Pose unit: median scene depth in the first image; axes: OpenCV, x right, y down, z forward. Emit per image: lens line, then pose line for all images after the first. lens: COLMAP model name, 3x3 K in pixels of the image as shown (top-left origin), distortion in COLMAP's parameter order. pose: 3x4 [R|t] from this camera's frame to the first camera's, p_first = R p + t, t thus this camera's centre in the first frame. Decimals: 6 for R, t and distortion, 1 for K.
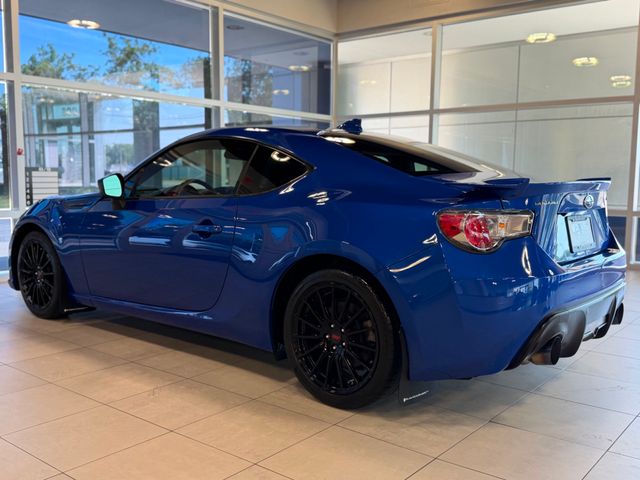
lens RADIAL K [[639.9, 0, 317.7], [0, 639.9, 238.9], [0, 0, 1]] dist [0.026116, 0.000000]
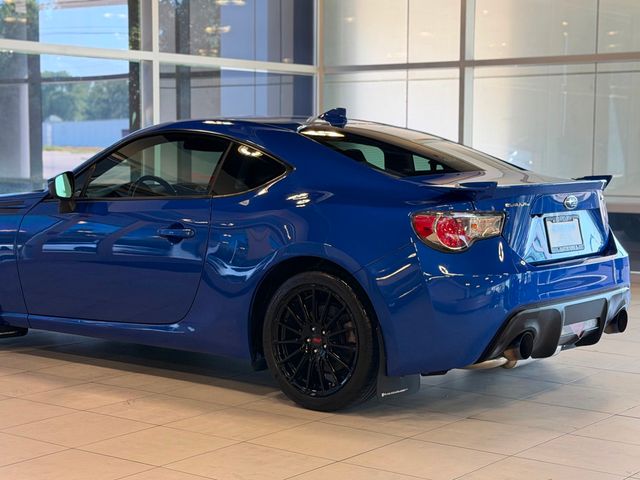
lens RADIAL K [[1242.1, 0, 318.0], [0, 1242.1, 240.6], [0, 0, 1]] dist [0.127056, 0.000000]
pose [[0.999760, -0.003568, 0.021615, -0.008412], [0.004044, 0.999749, -0.022020, 0.031619], [-0.021531, 0.022102, 0.999524, -0.711047]]
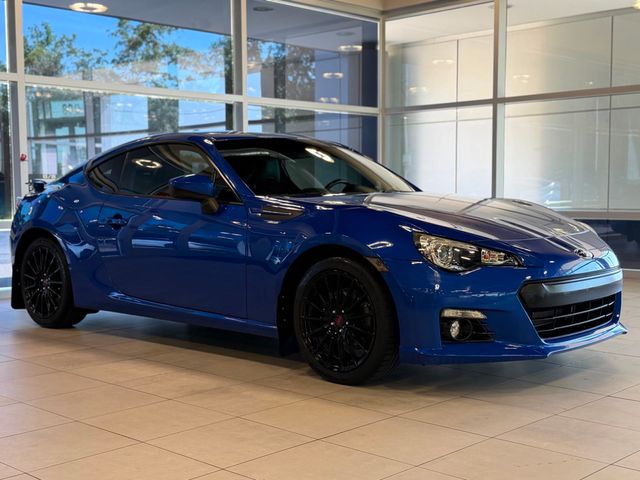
lens RADIAL K [[883.8, 0, 324.4], [0, 883.8, 242.9], [0, 0, 1]] dist [0.067398, 0.000000]
pose [[0.996215, -0.010610, -0.086277, 0.115383], [0.007502, 0.999314, -0.036274, 0.059802], [0.086603, 0.035489, 0.995611, -0.363925]]
